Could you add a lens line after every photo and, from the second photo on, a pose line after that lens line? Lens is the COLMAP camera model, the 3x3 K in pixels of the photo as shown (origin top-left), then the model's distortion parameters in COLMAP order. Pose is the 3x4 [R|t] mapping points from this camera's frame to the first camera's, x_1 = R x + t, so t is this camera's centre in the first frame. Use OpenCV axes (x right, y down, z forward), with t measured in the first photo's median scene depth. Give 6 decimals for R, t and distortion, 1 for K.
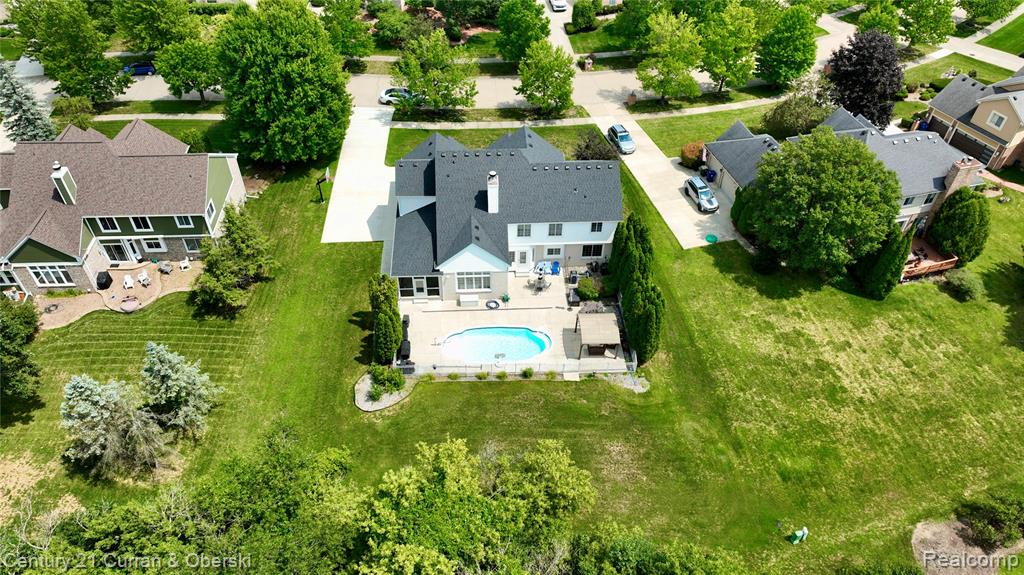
lens RADIAL K [[711.1, 0, 522.8], [0, 711.1, 282.8], [0, 0, 1]] dist [0.003335, 0.004332]
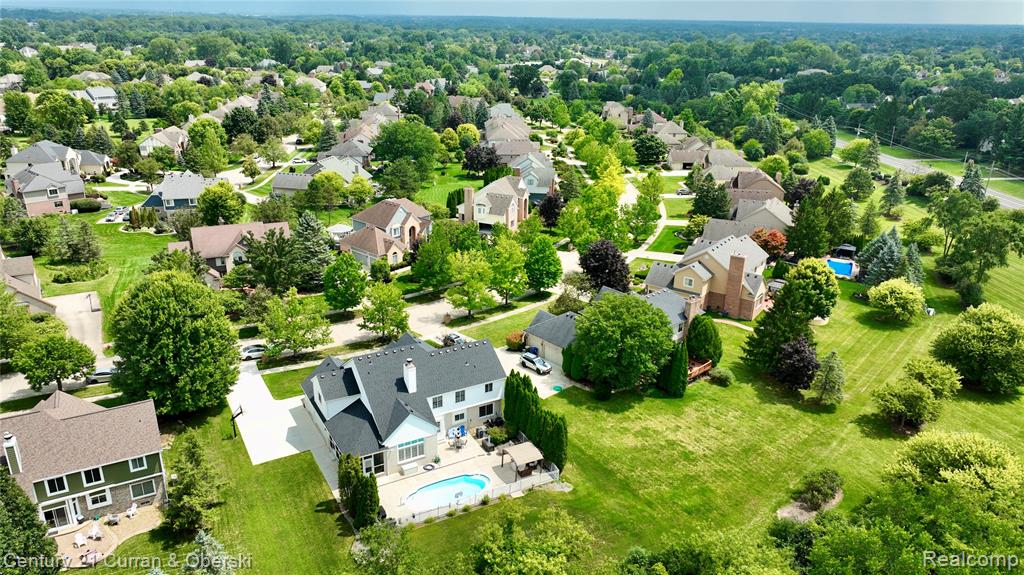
lens RADIAL K [[711.1, 0, 518.8], [0, 711.1, 283.7], [0, 0, 1]] dist [0.003335, 0.004332]
pose [[0.894445, -0.156580, 0.418869, -0.362720], [0.306481, 0.896749, -0.319235, 0.183471], [-0.325634, 0.413913, 0.850081, -0.200563]]
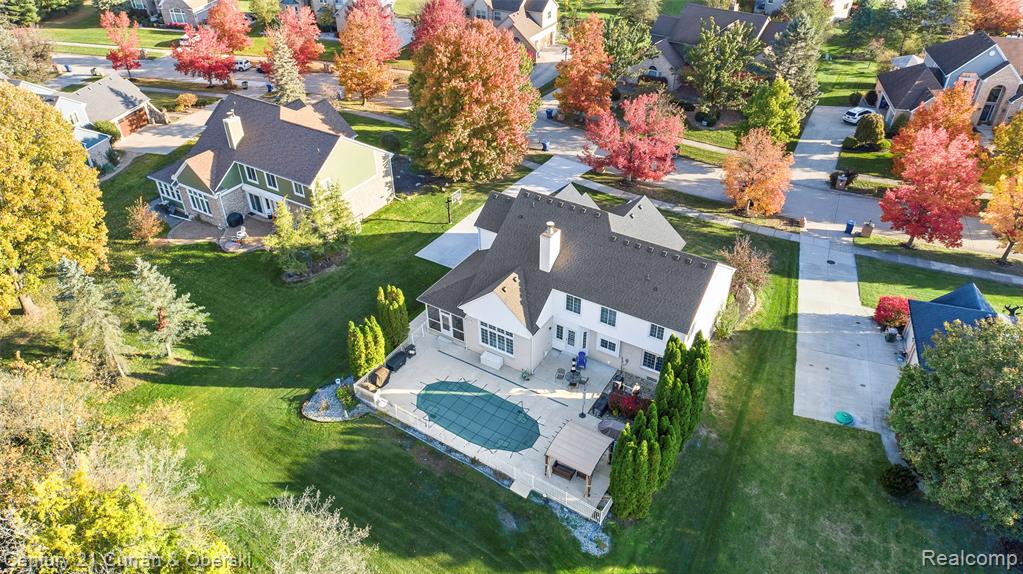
lens RADIAL K [[703.3, 0, 524.4], [0, 703.3, 272.2], [0, 0, 1]] dist [-0.010537, 0.009381]
pose [[0.815638, 0.305906, -0.491077, 0.342849], [-0.383594, 0.921338, -0.063189, -0.034572], [0.433118, 0.239913, 0.868821, 0.260556]]
